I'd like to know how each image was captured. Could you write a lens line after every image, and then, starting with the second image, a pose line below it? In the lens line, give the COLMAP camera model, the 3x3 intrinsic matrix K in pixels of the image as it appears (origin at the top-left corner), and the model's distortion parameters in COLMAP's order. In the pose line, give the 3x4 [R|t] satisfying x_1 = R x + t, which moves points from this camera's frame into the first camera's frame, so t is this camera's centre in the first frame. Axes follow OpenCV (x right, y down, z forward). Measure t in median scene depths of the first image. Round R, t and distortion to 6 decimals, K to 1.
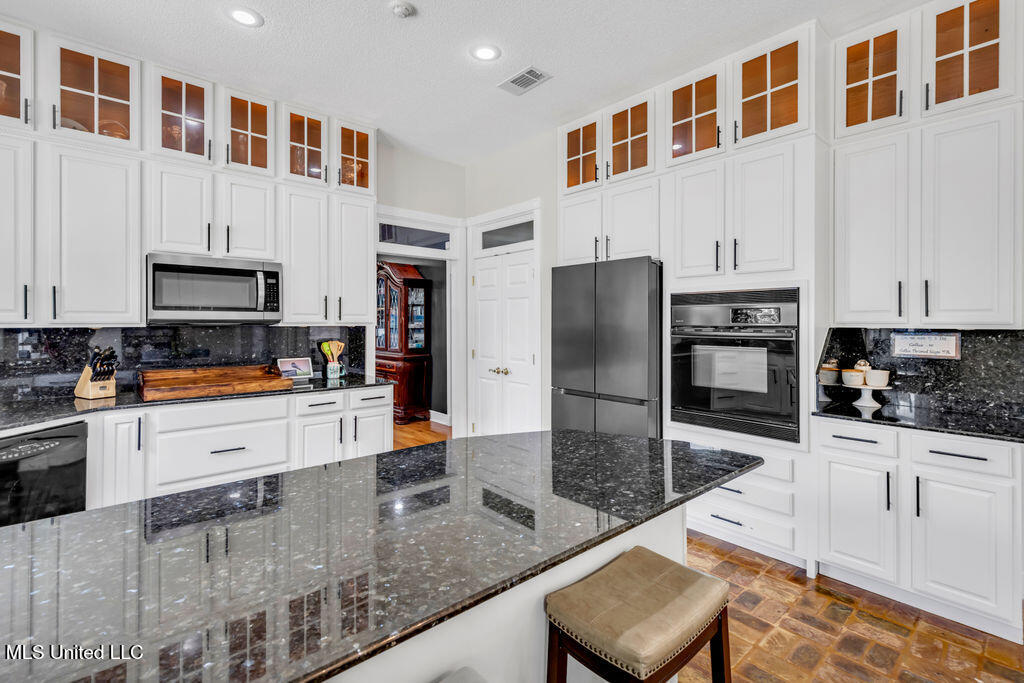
lens RADIAL K [[467.2, 0, 513.2], [0, 467.2, 322.3], [0, 0, 1]] dist [0.003557, -0.000428]
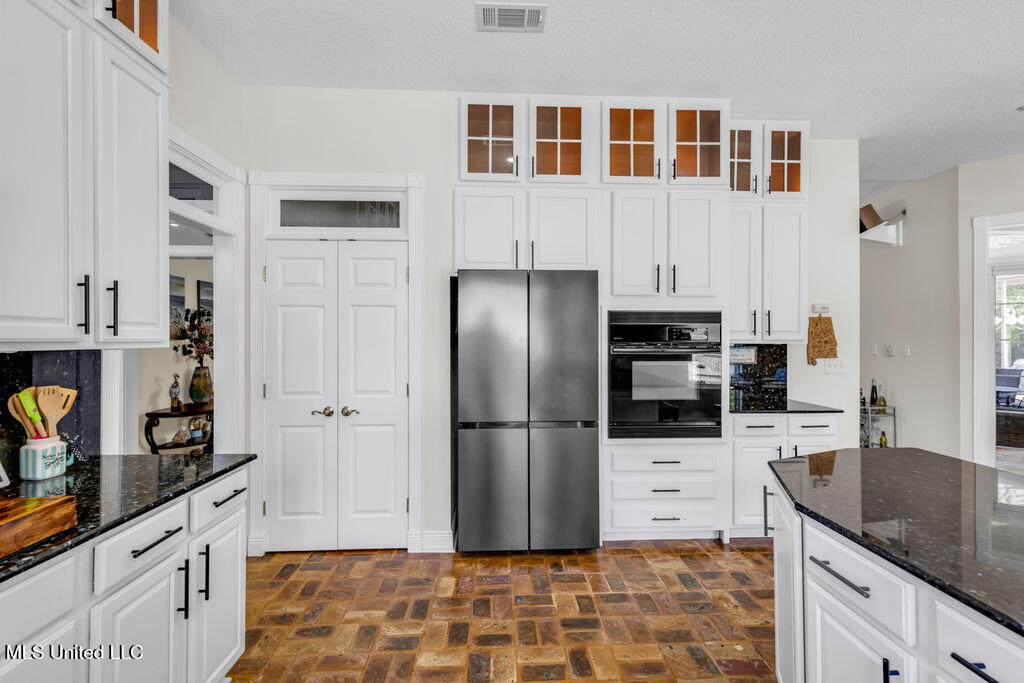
lens RADIAL K [[467.2, 0, 513.5], [0, 467.2, 339.2], [0, 0, 1]] dist [0.003557, -0.000428]
pose [[0.626357, -0.000943, 0.779535, -0.558505], [0.000862, 0.999999, 0.000517, -0.001560], [-0.779536, 0.000348, 0.626358, 0.528106]]
